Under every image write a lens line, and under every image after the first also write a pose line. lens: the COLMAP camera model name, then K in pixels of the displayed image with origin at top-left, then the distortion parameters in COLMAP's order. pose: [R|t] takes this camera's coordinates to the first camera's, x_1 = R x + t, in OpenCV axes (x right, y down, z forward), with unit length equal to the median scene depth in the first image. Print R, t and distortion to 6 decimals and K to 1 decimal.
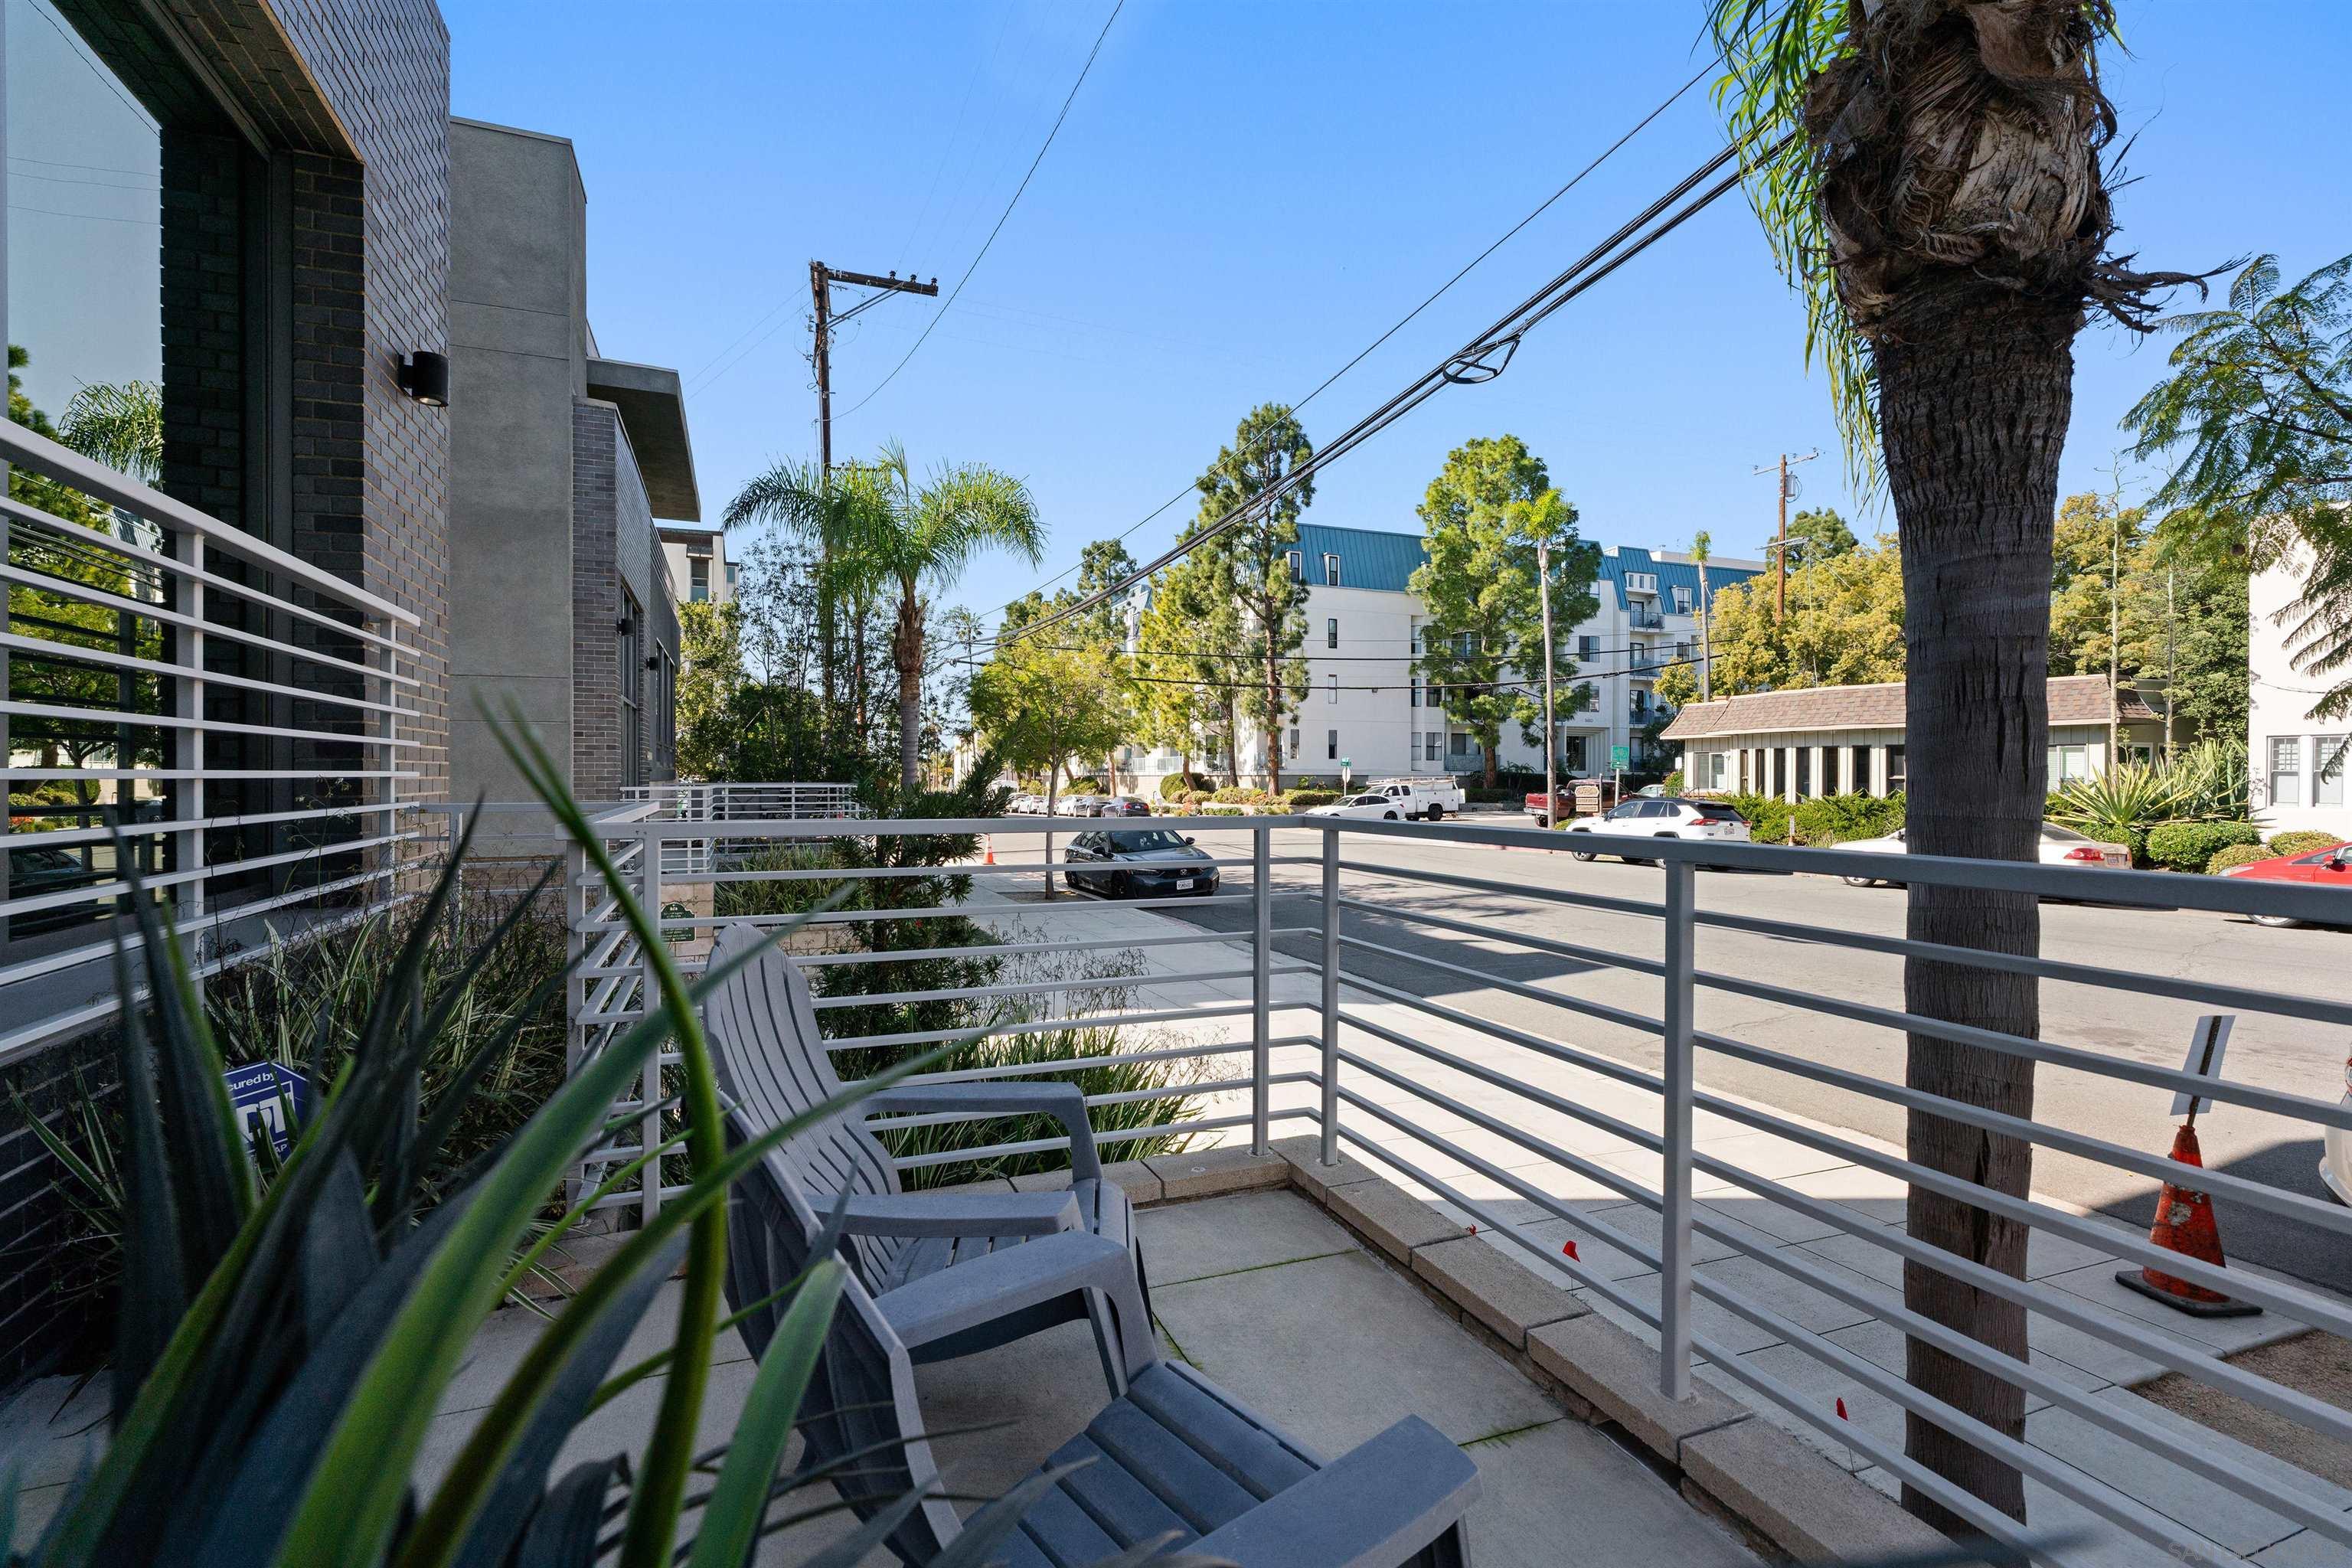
lens RADIAL K [[1070.8, 0, 1155.9], [0, 1070.8, 755.4], [0, 0, 1]] dist [-0.009403, 0.004352]
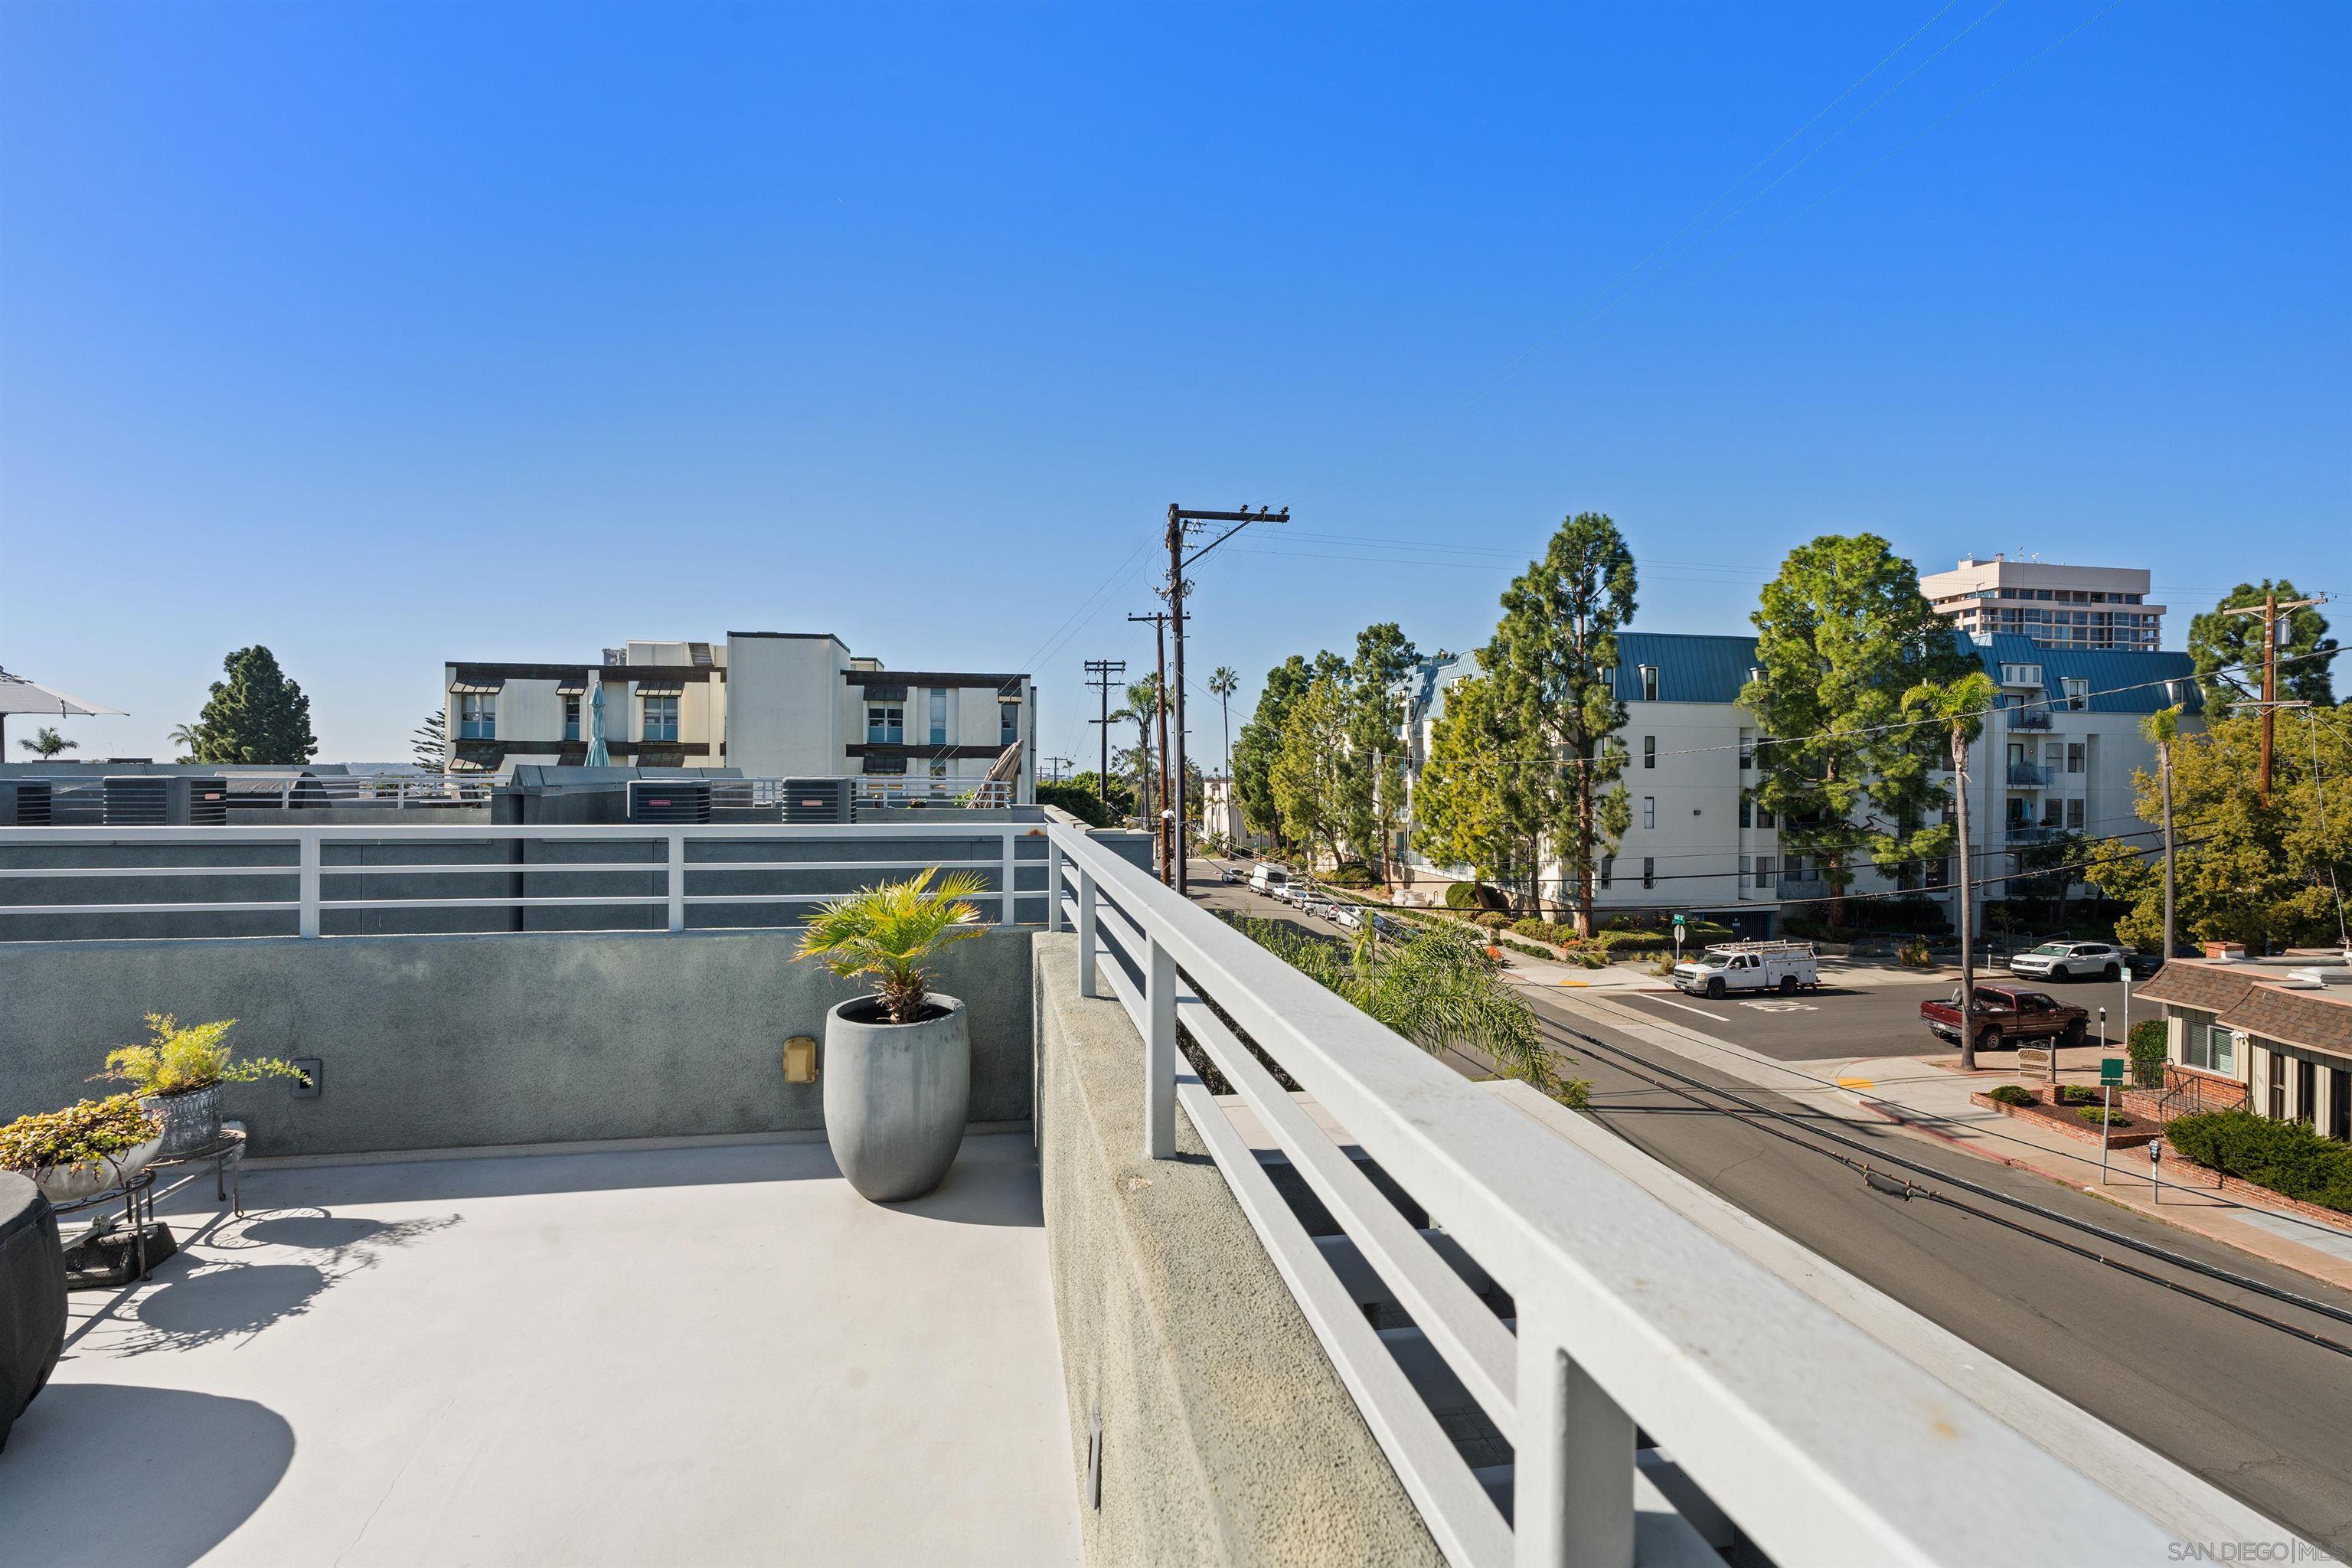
lens RADIAL K [[1070.8, 0, 1160.6], [0, 1070.8, 782.6], [0, 0, 1]] dist [-0.009403, 0.004352]
pose [[0.977057, 0.009038, -0.212785, -0.052888], [-0.006652, 0.999907, 0.011924, -0.100171], [0.212872, -0.010235, 0.977026, 0.009204]]
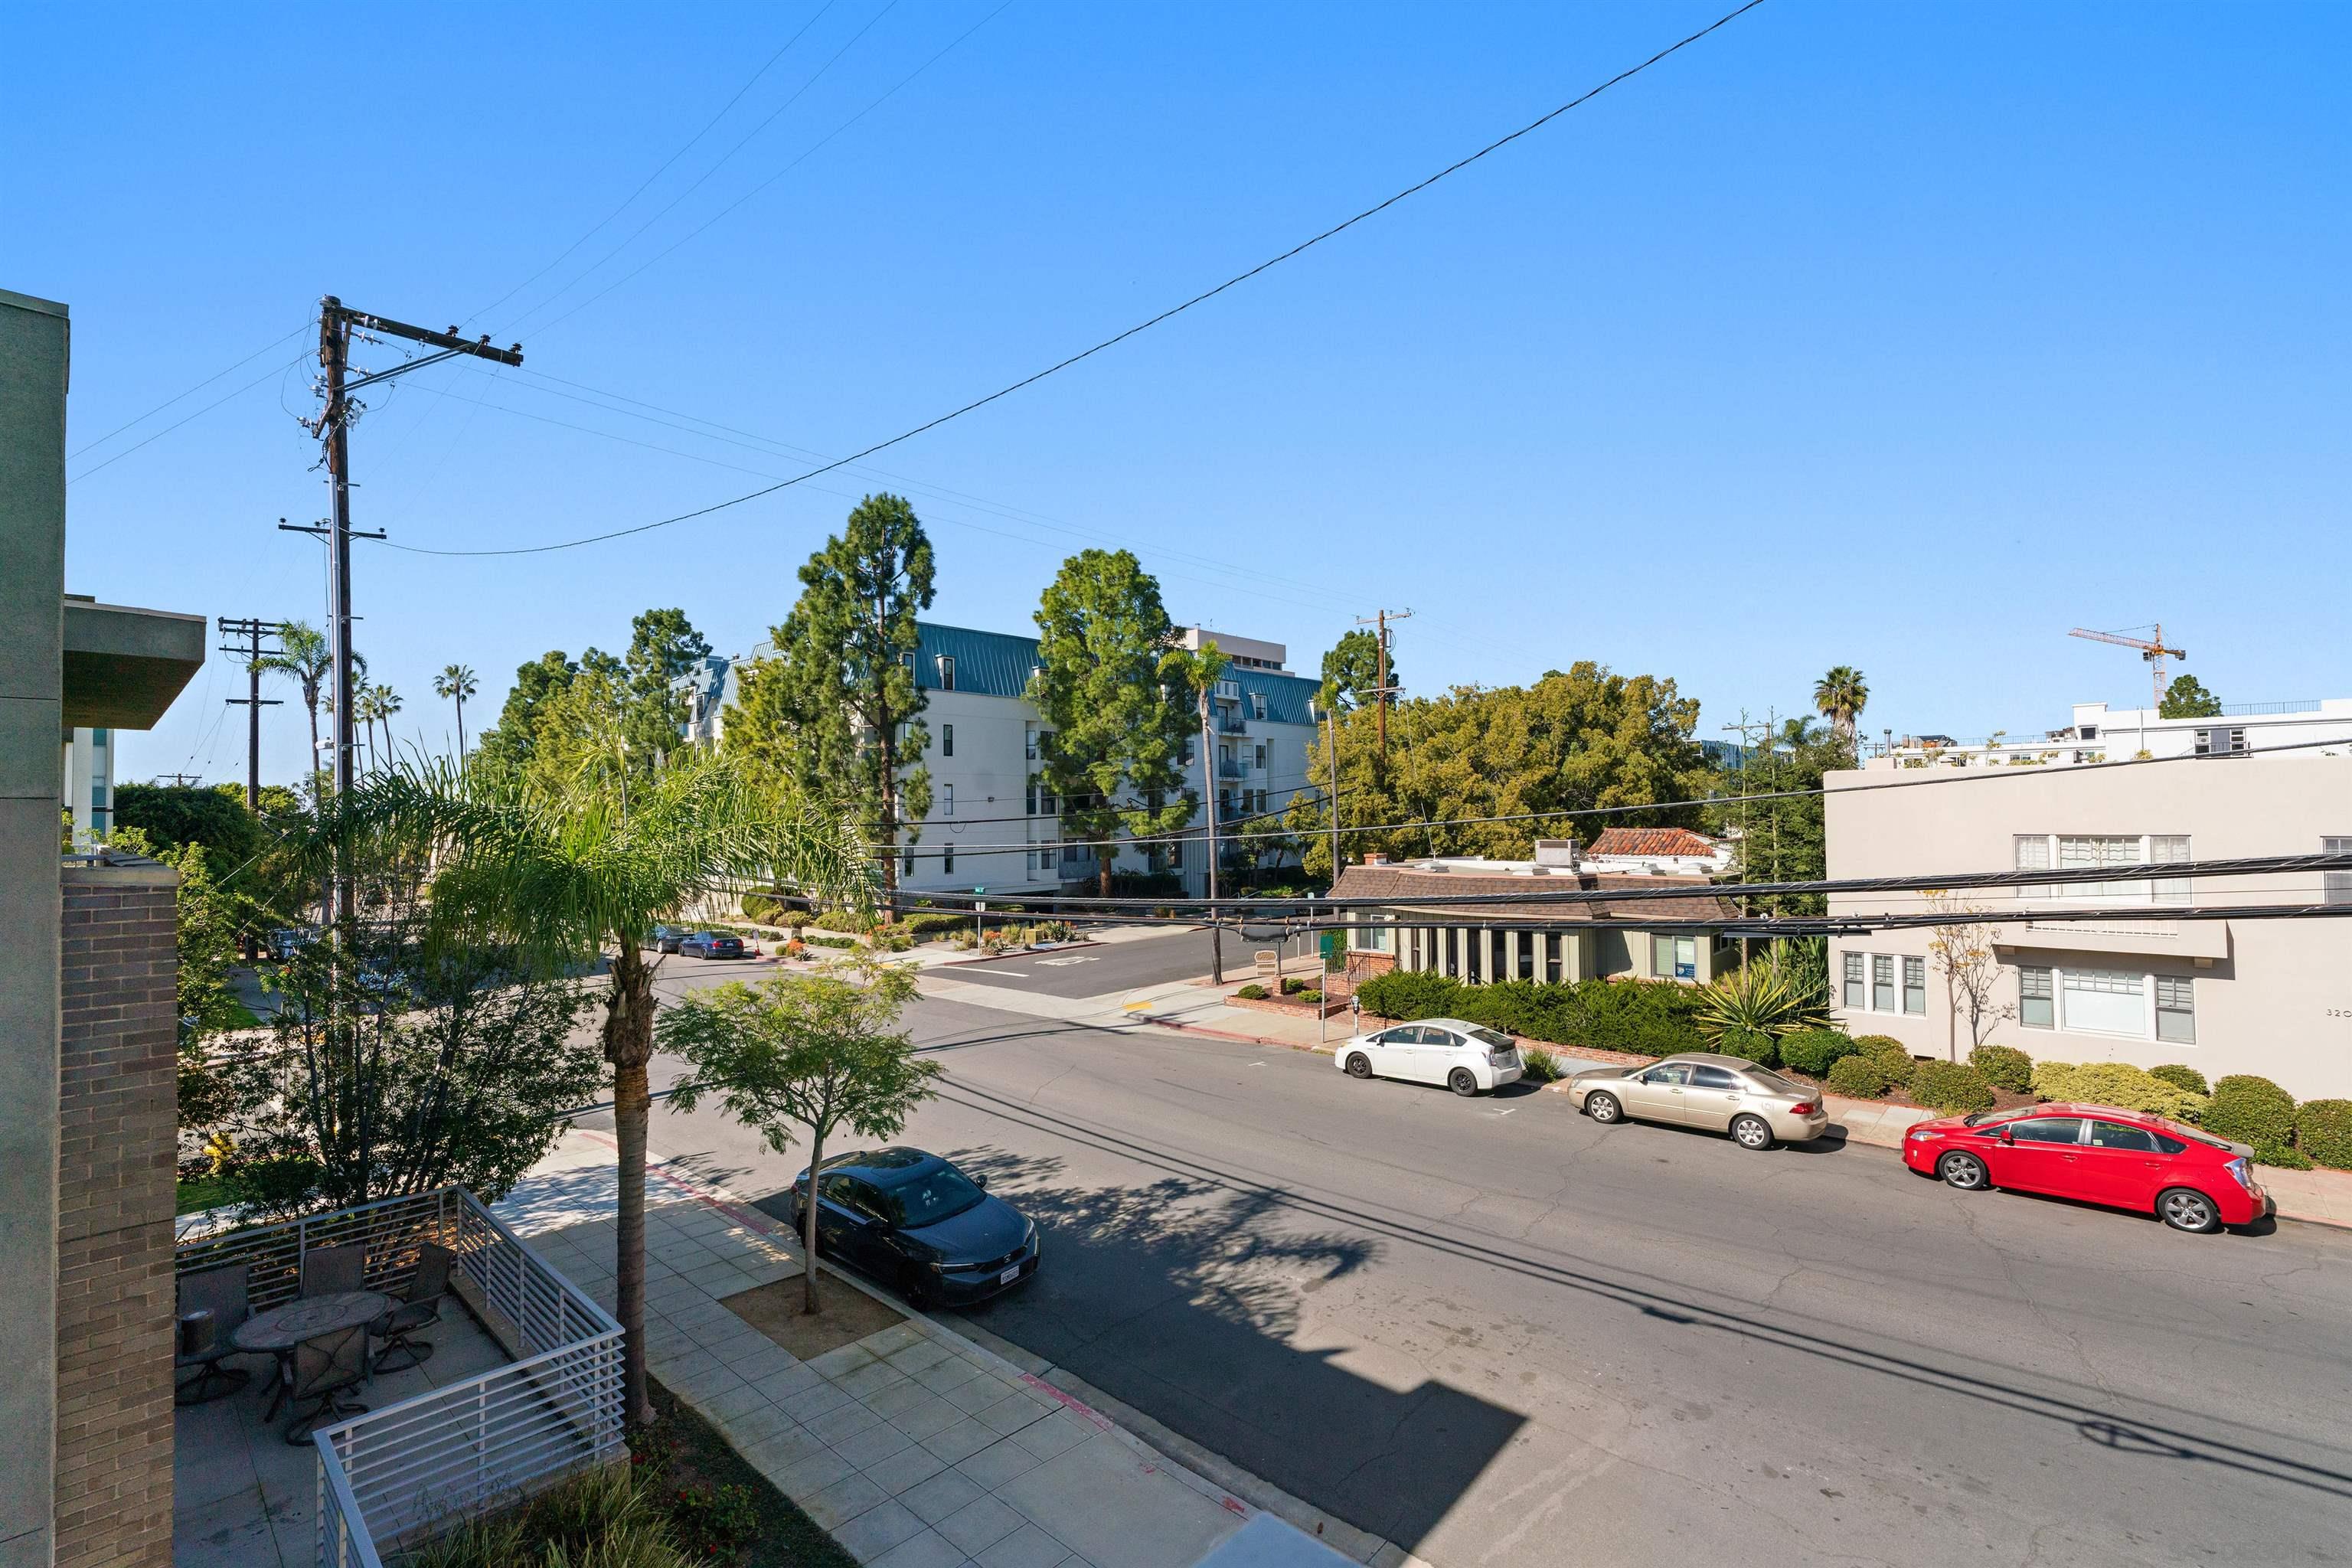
lens RADIAL K [[1070.8, 0, 1180.4], [0, 1070.8, 780.9], [0, 0, 1]] dist [-0.009403, 0.004352]
pose [[0.906628, 0.001852, 0.421928, -0.048841], [0.008831, 0.999688, -0.023365, -0.056722], [-0.421839, 0.024909, 0.906328, 0.062601]]
